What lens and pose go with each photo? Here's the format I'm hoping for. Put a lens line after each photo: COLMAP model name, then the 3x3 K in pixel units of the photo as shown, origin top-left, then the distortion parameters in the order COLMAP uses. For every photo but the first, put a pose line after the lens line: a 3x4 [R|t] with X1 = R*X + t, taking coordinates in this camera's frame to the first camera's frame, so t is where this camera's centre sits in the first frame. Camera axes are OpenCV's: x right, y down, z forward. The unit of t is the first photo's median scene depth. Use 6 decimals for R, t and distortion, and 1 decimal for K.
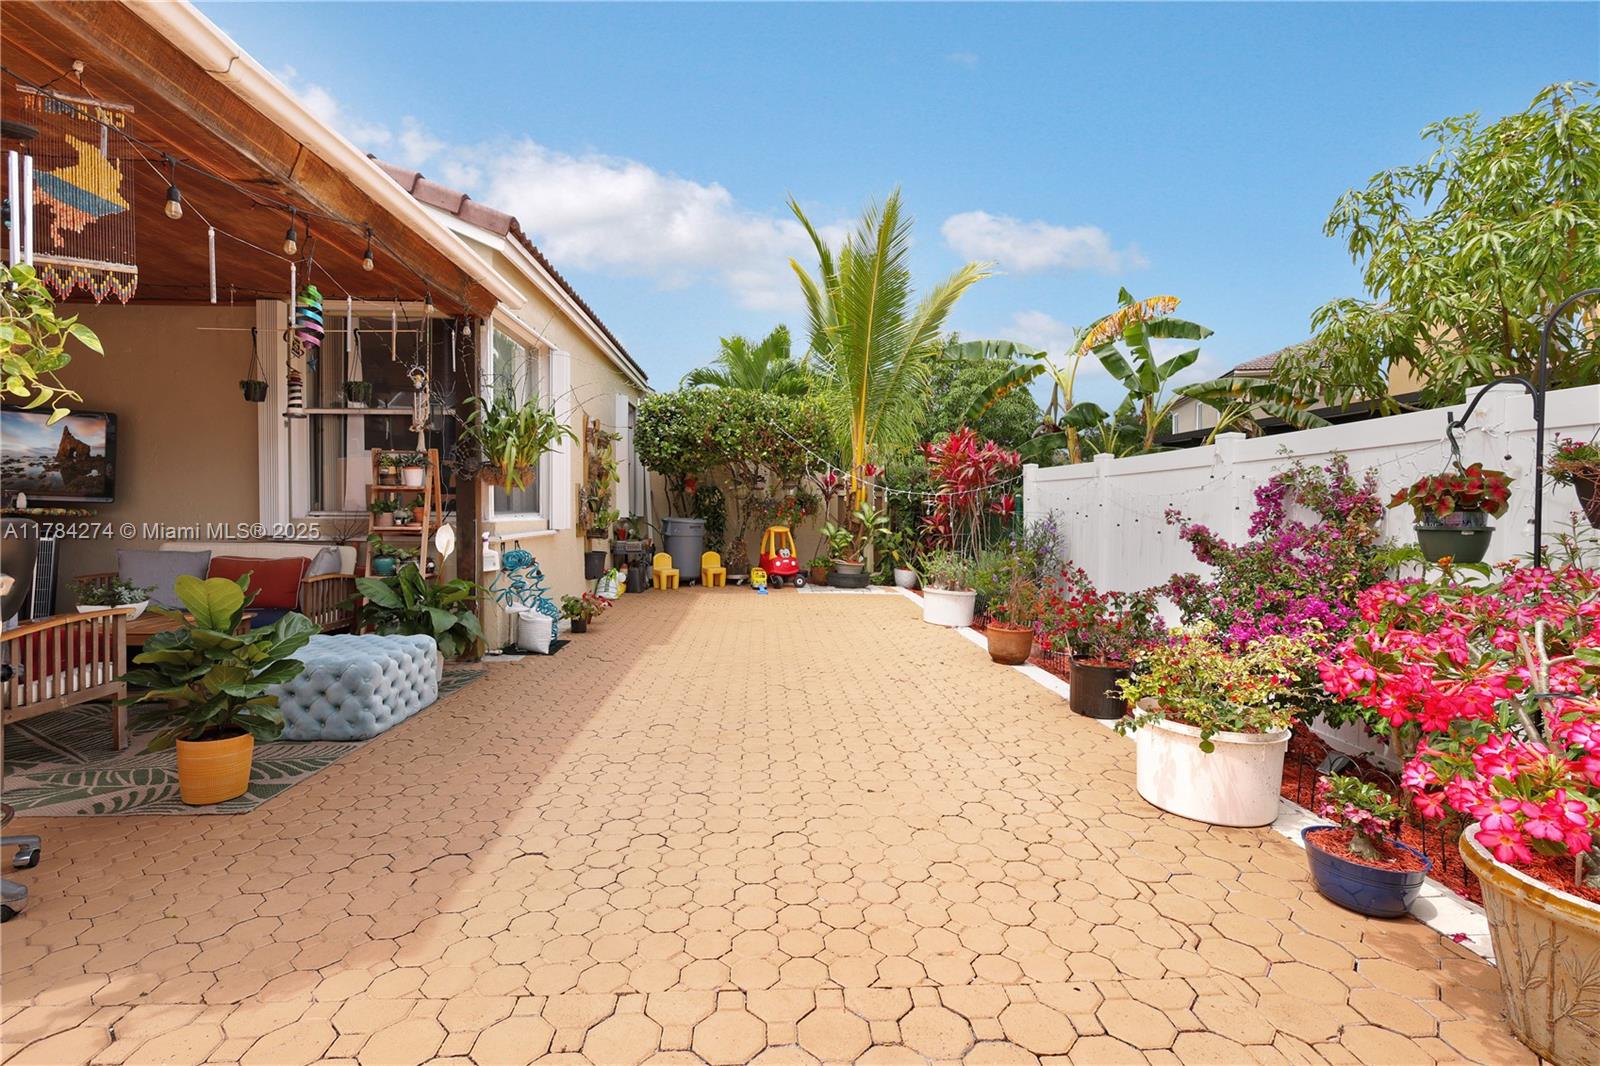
lens RADIAL K [[748.9, 0, 807.9], [0, 748.9, 534.4], [0, 0, 1]] dist [-0.002544, 0.000640]
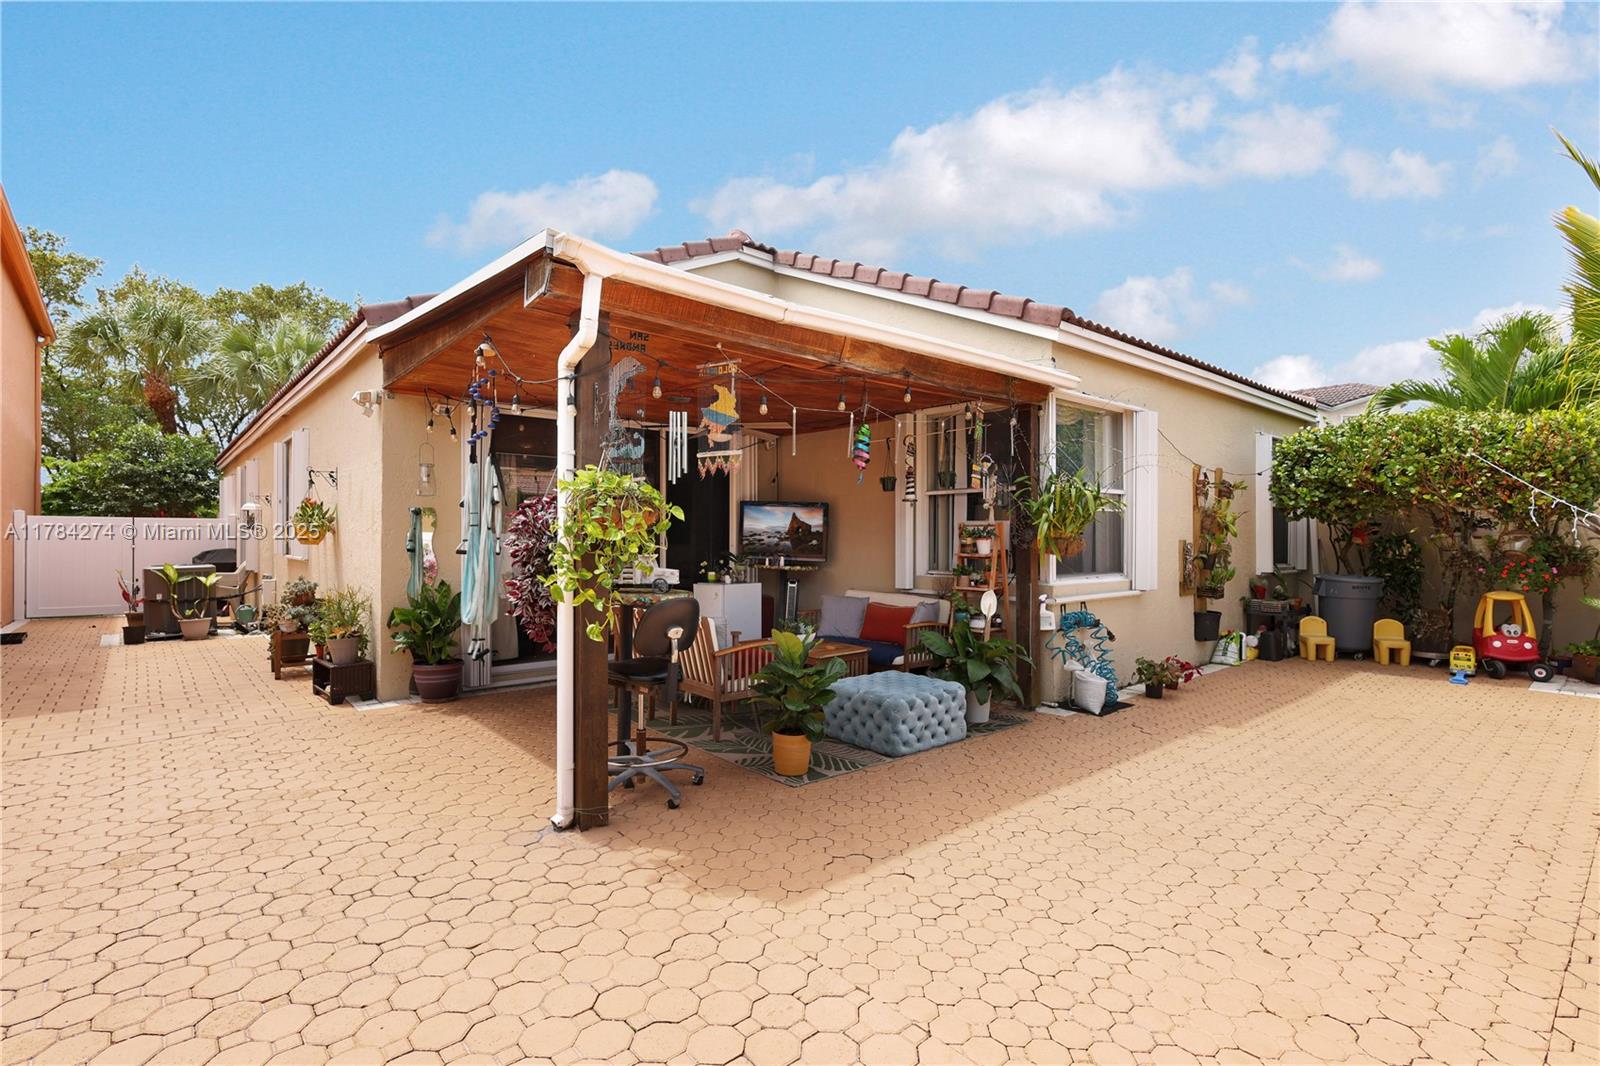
lens RADIAL K [[751.0, 0, 774.8], [0, 751.0, 547.4], [0, 0, 1]] dist [0.000672, -0.000017]
pose [[0.595052, 0.002130, -0.803684, 0.241926], [-0.024084, 0.999595, -0.015183, -0.049545], [0.803326, 0.028391, 0.594862, 0.018299]]
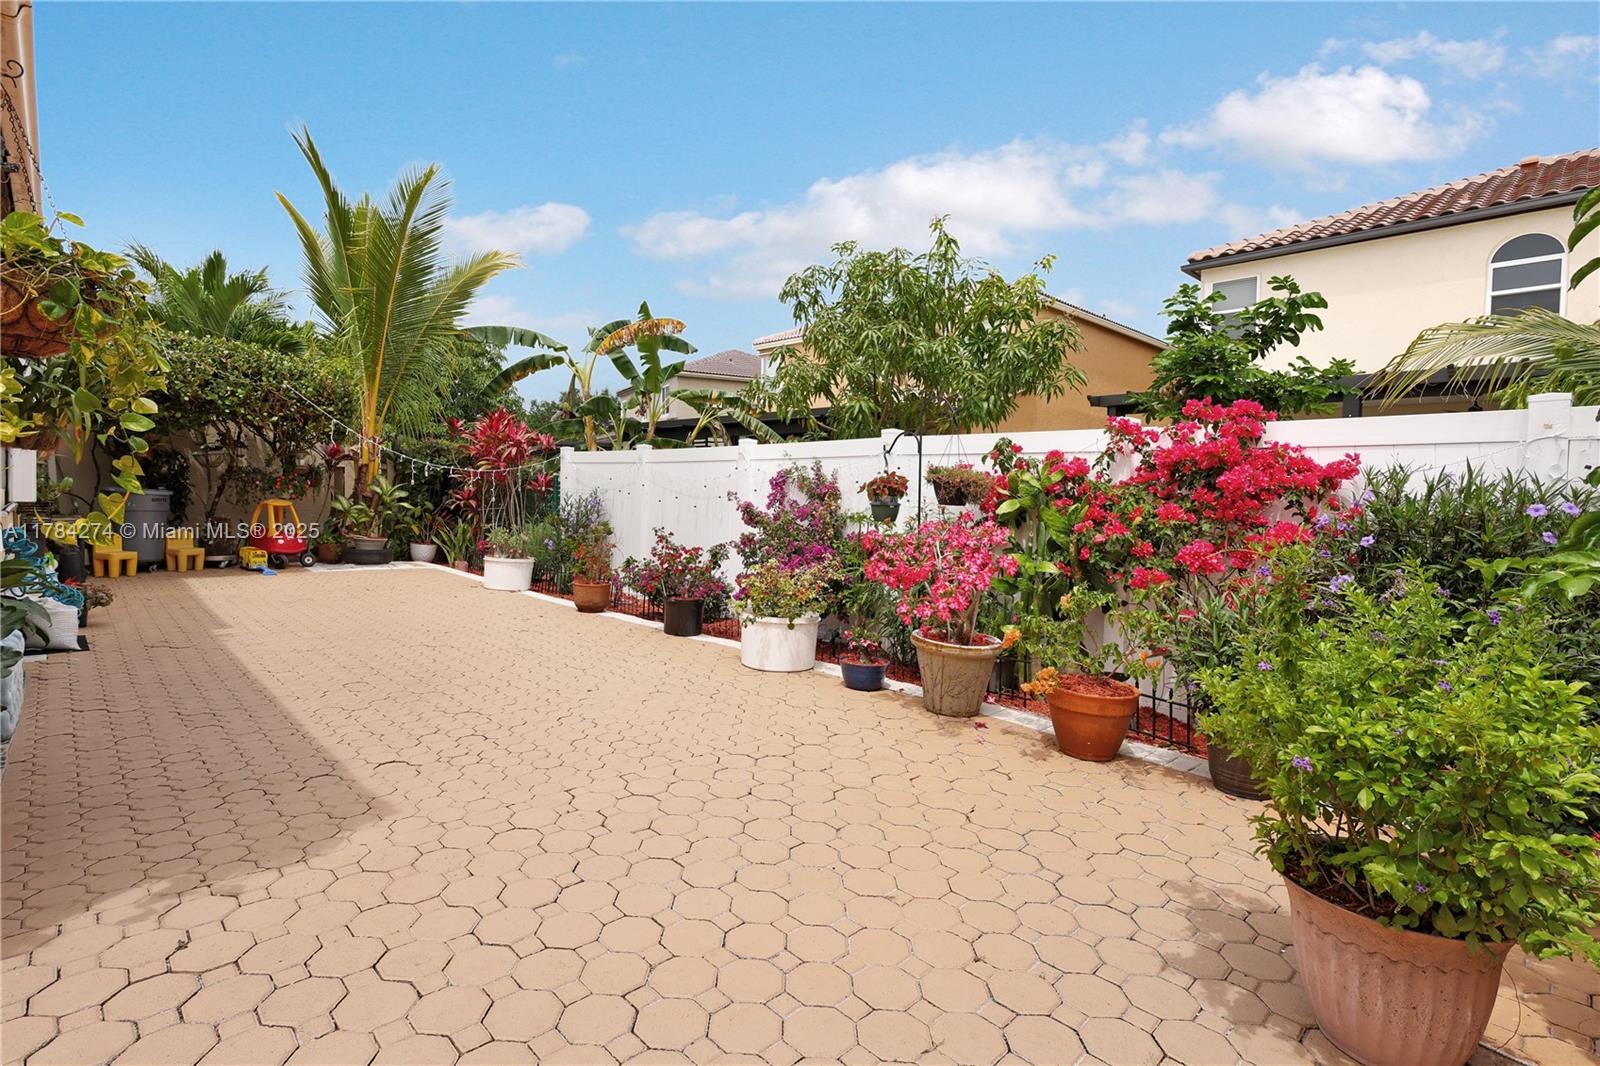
lens RADIAL K [[748.9, 0, 807.9], [0, 748.9, 534.4], [0, 0, 1]] dist [-0.002544, 0.000640]
pose [[0.753569, -0.023251, 0.656958, -0.298056], [0.001128, 0.999419, 0.034076, 0.001993], [-0.657368, -0.024937, 0.753157, -0.179998]]
